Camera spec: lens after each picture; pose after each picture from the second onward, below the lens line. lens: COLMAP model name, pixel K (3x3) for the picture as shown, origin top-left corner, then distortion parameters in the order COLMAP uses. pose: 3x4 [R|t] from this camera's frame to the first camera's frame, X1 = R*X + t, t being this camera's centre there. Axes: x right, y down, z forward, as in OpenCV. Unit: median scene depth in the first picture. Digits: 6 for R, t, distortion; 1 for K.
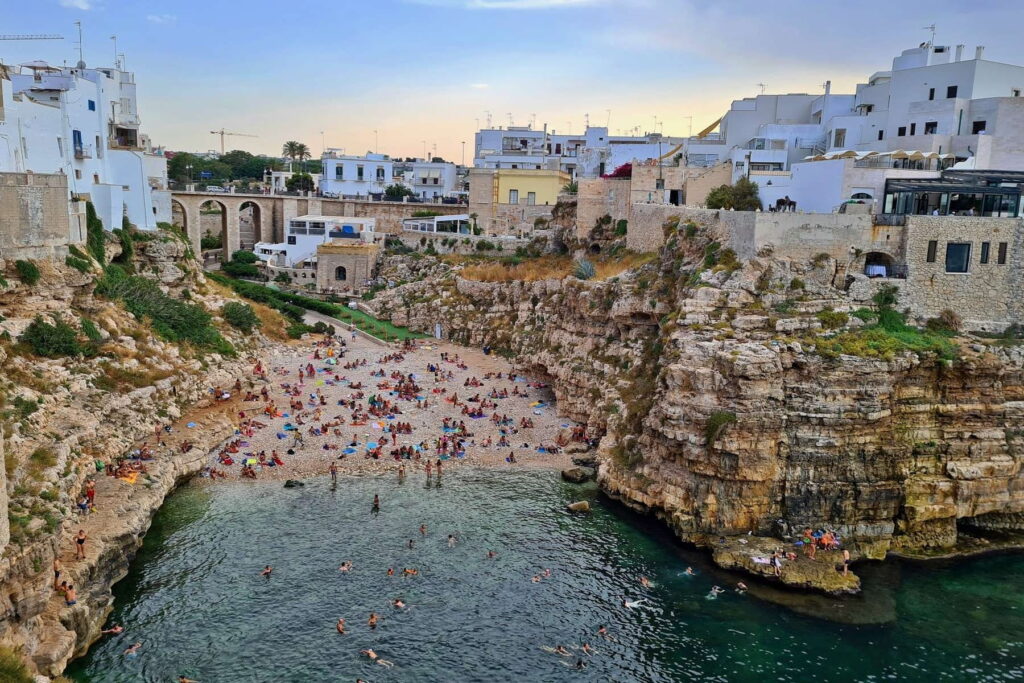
lens RADIAL K [[781.5, 0, 513.7], [0, 781.5, 336.6], [0, 0, 1]] dist [0.043939, -0.011119]
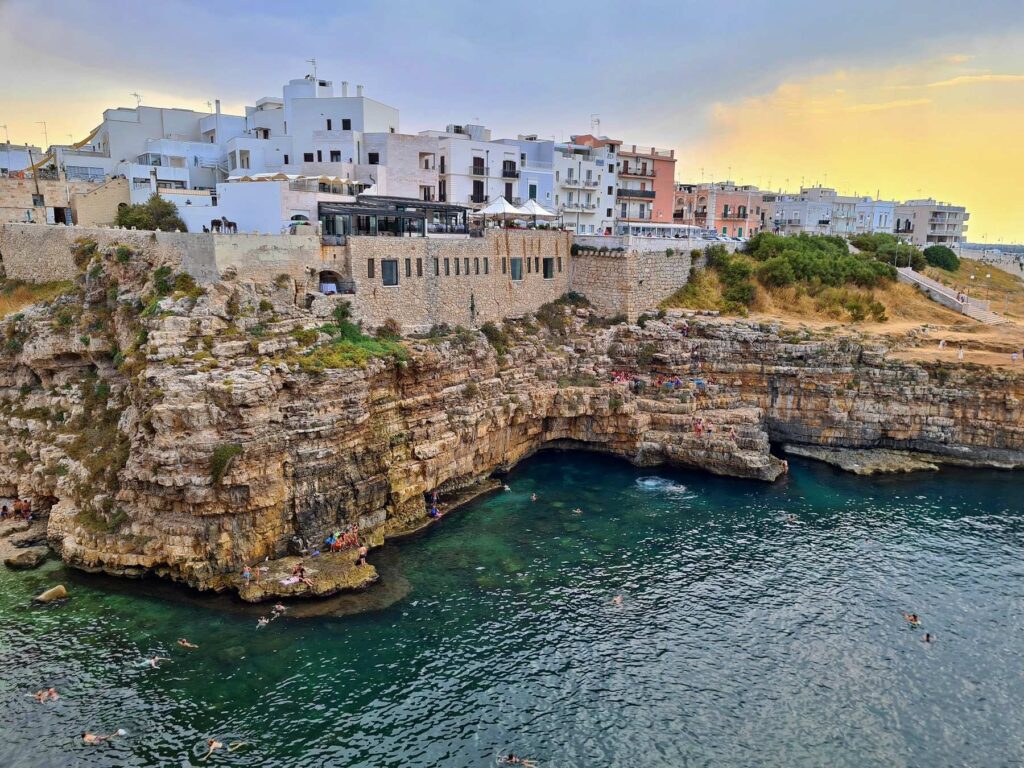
lens RADIAL K [[760.8, 0, 512.5], [0, 760.8, 389.5], [0, 0, 1]] dist [0.055571, -0.028234]
pose [[0.708392, -0.155609, 0.688453, -0.107076], [0.123867, 0.987665, 0.095785, -0.015708], [-0.694866, 0.017423, 0.718928, 0.076722]]
